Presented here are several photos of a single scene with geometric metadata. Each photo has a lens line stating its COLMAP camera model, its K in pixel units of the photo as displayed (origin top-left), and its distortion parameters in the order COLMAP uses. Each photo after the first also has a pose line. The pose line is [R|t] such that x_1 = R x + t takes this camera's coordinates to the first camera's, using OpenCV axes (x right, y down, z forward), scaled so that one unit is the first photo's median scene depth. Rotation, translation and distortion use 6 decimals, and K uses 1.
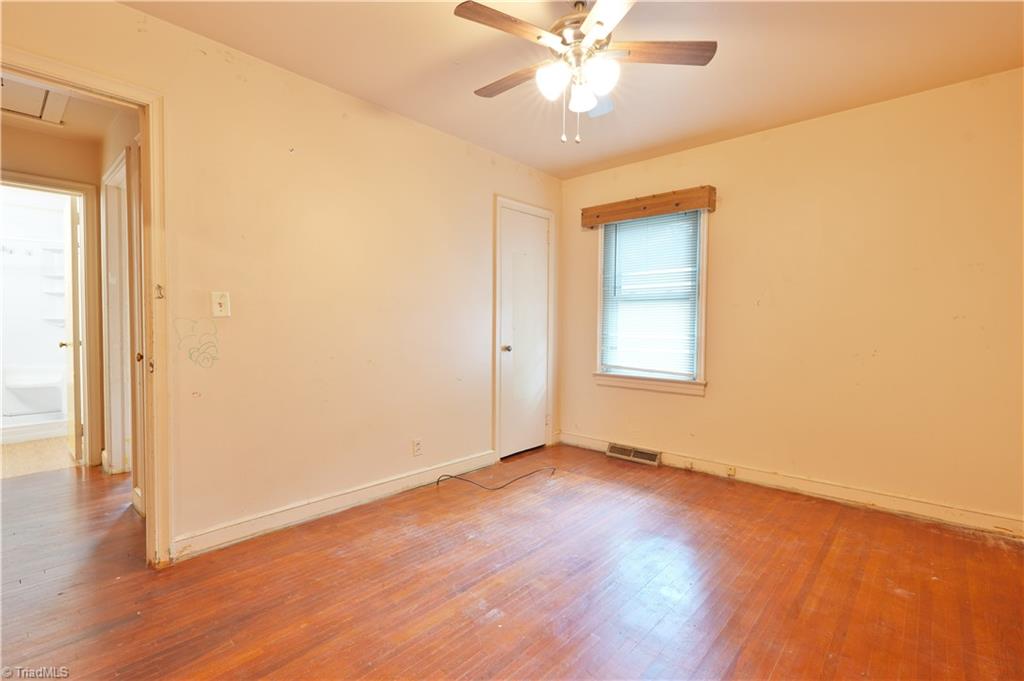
lens RADIAL K [[463.3, 0, 515.6], [0, 463.3, 340.1], [0, 0, 1]] dist [0.000542, 0.000133]
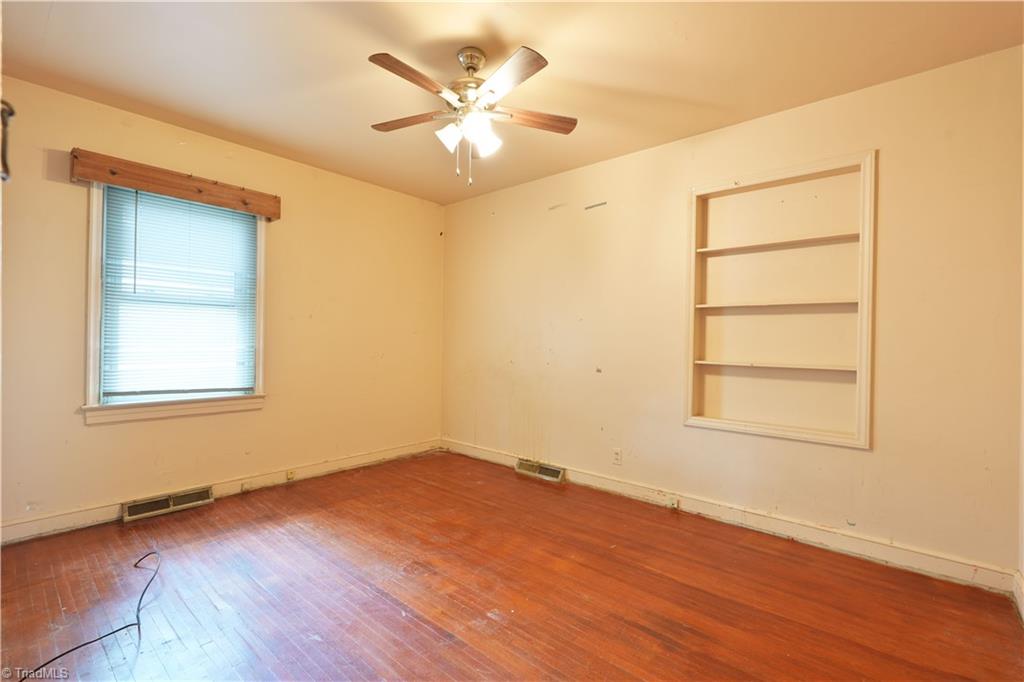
lens RADIAL K [[446.8, 0, 512.0], [0, 446.8, 341.0], [0, 0, 1]] dist [0.000931, 0.000170]
pose [[0.011800, -0.008776, 0.999892, -0.539702], [0.018180, 0.999798, 0.008561, -0.020077], [-0.999765, 0.018077, 0.011957, 0.478632]]
